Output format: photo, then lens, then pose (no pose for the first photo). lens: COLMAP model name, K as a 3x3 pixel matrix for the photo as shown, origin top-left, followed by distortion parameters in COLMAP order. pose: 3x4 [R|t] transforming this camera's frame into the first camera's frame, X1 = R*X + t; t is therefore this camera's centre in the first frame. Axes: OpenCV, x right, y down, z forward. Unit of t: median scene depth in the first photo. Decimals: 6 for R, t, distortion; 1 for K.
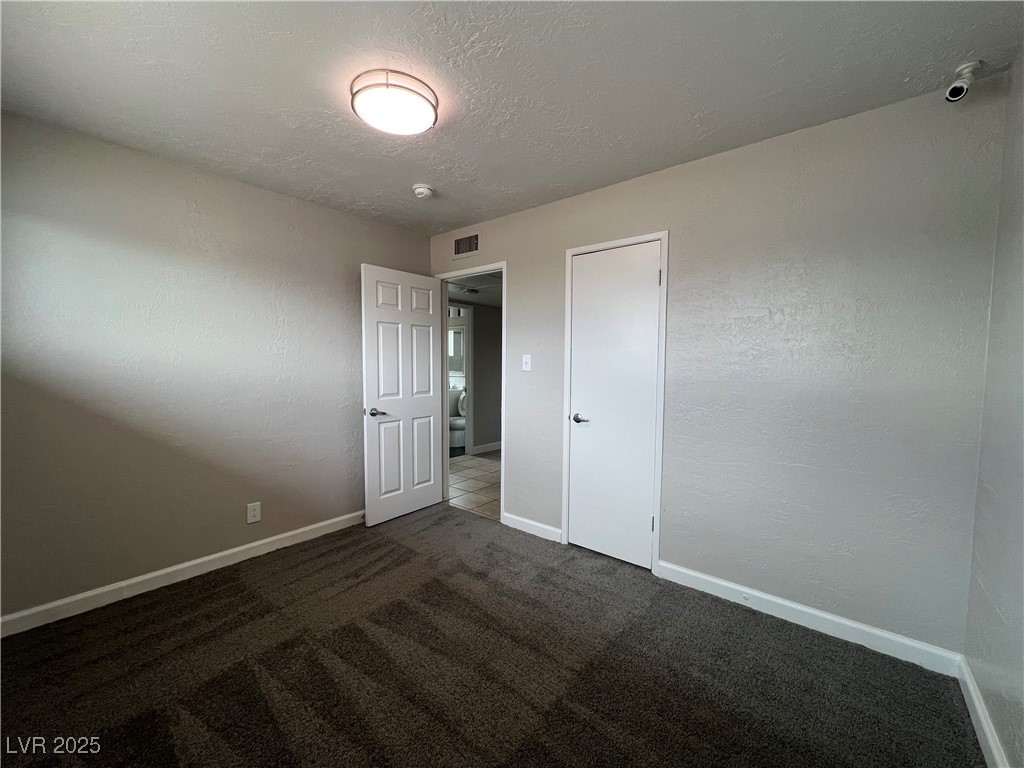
lens RADIAL K [[410.5, 0, 514.3], [0, 410.5, 383.6], [0, 0, 1]] dist [-0.006830, 0.001666]
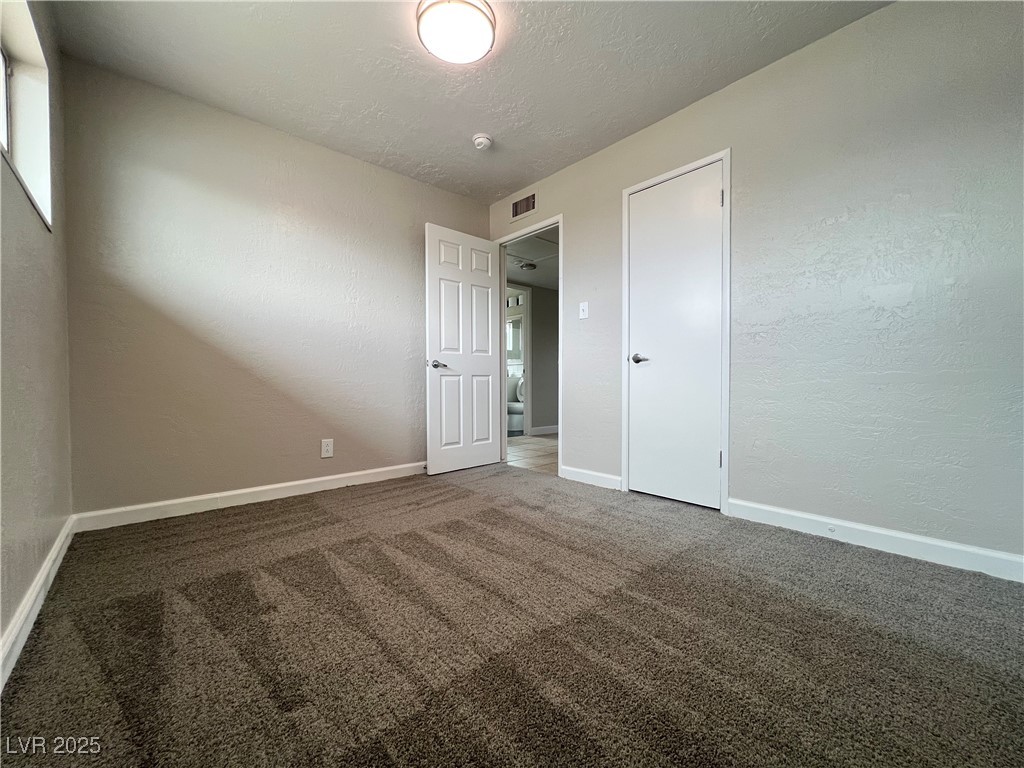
lens RADIAL K [[410.5, 0, 513.9], [0, 410.5, 385.2], [0, 0, 1]] dist [-0.006830, 0.001666]
pose [[0.989502, -0.006366, -0.144377, 0.005971], [0.000007, 0.999031, -0.044002, 0.209275], [0.144517, 0.043540, 0.988544, -0.002156]]
